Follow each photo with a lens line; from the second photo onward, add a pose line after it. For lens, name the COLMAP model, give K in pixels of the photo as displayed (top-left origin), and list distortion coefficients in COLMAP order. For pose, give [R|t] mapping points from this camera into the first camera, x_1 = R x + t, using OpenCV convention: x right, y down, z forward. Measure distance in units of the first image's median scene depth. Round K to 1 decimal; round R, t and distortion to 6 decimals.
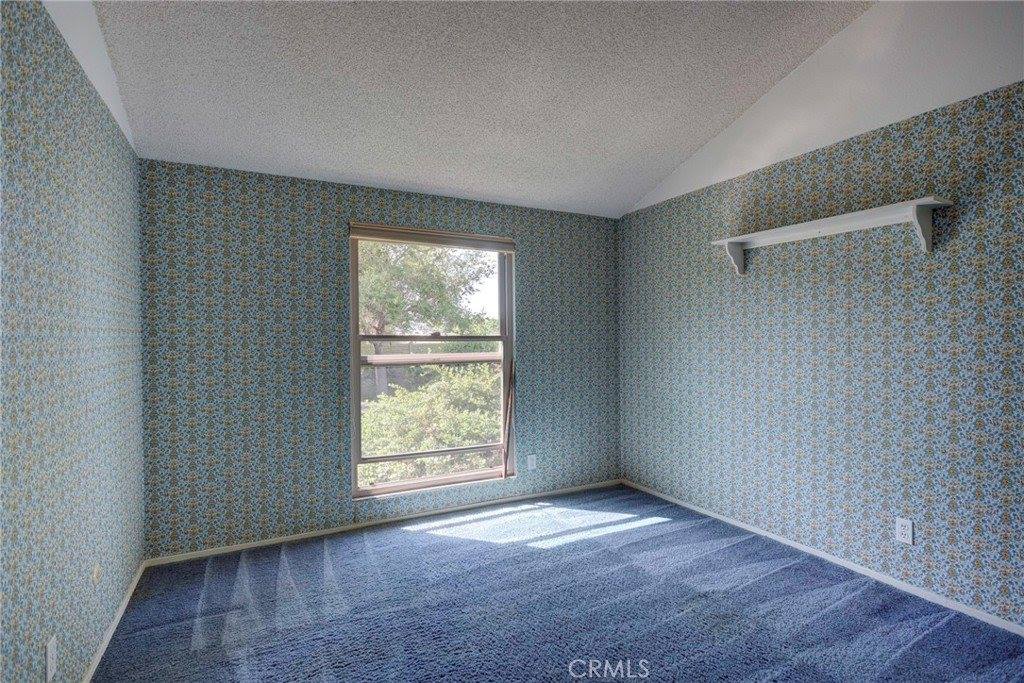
lens RADIAL K [[498.7, 0, 526.6], [0, 498.7, 351.6], [0, 0, 1]] dist [0.002850, 0.000164]
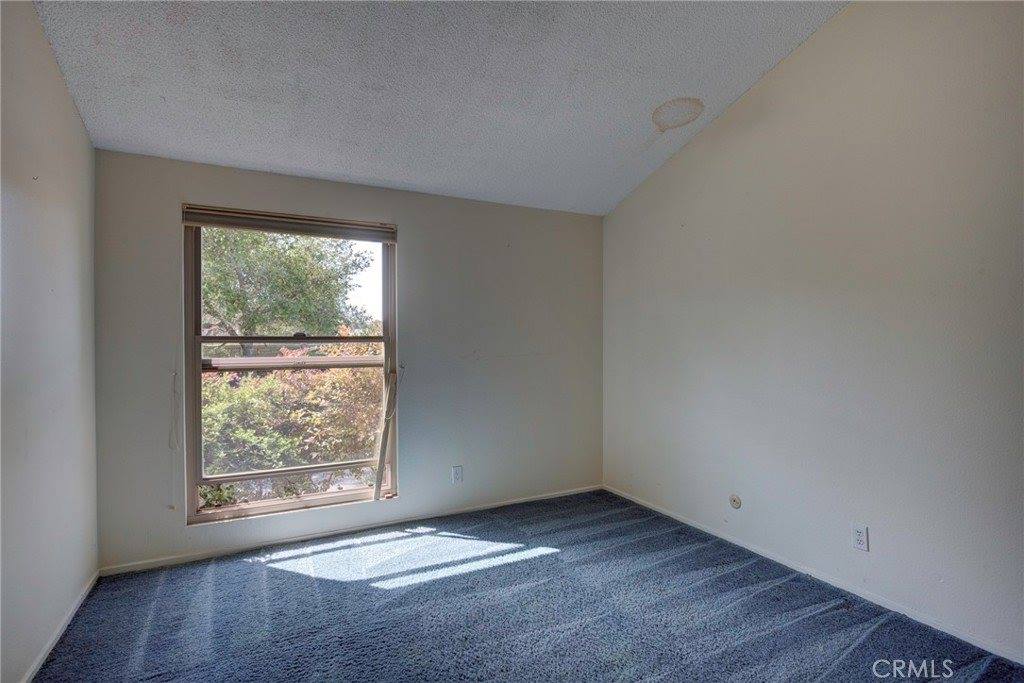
lens RADIAL K [[505.2, 0, 512.0], [0, 505.2, 341.5], [0, 0, 1]] dist [-0.004084, -0.000619]
pose [[0.999807, 0.002998, -0.019404, 0.227955], [-0.003398, 0.999782, -0.020604, -0.006097], [0.019338, 0.020666, 0.999599, 0.126854]]
